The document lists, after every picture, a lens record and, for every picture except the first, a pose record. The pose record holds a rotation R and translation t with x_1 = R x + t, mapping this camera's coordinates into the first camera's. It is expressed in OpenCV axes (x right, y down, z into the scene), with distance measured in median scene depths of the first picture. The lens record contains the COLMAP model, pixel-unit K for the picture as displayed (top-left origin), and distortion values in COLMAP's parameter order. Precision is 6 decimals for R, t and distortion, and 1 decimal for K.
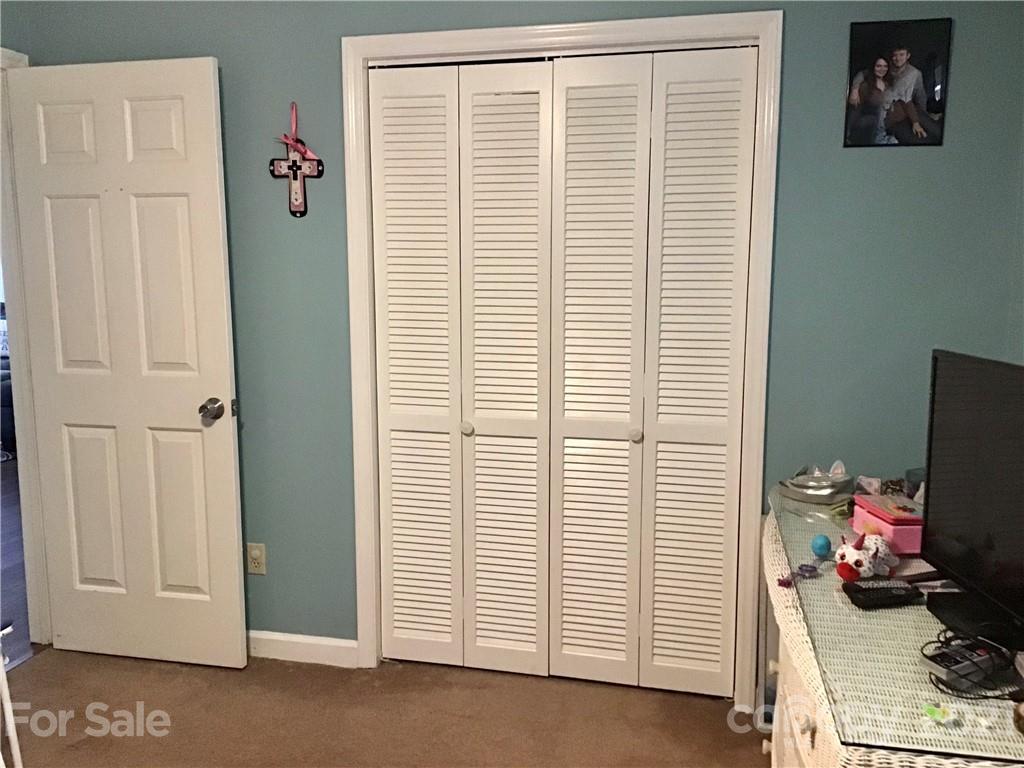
lens RADIAL K [[921.3, 0, 514.2], [0, 921.3, 387.2], [0, 0, 1]] dist [0.108894, -0.163287]
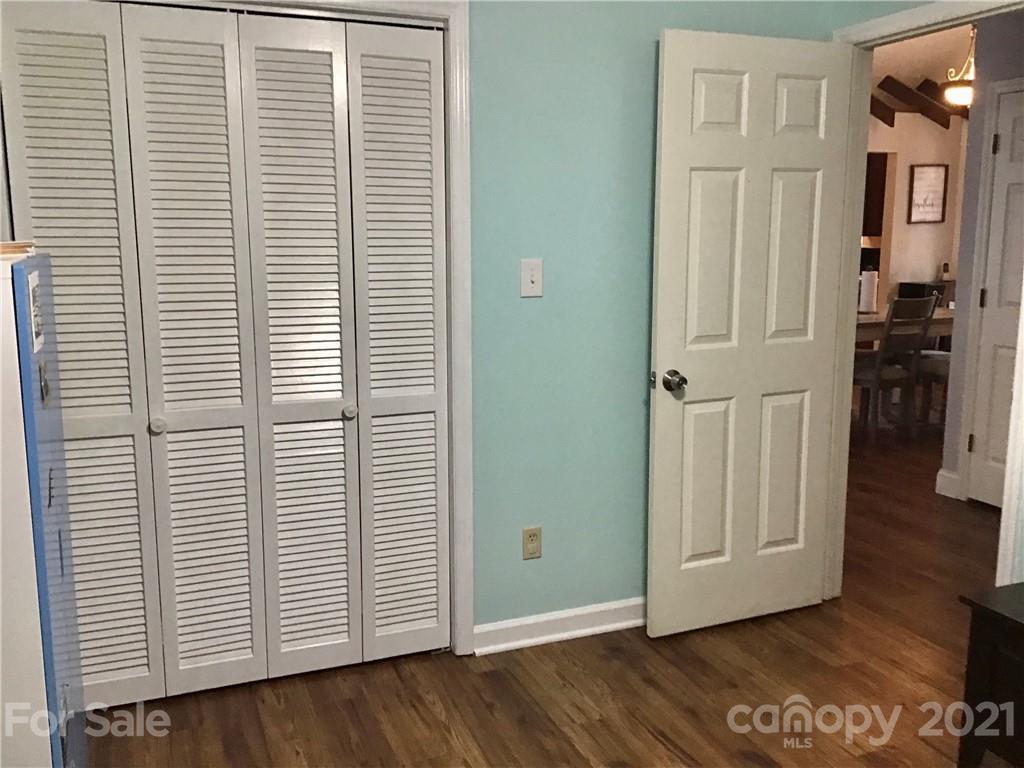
lens RADIAL K [[921.3, 0, 512.6], [0, 921.3, 381.1], [0, 0, 1]] dist [0.108894, -0.163287]
pose [[0.814541, -0.091734, 0.572808, -0.402996], [0.084271, 0.995655, 0.039618, -0.008865], [-0.573953, 0.016001, 0.818732, 0.117210]]
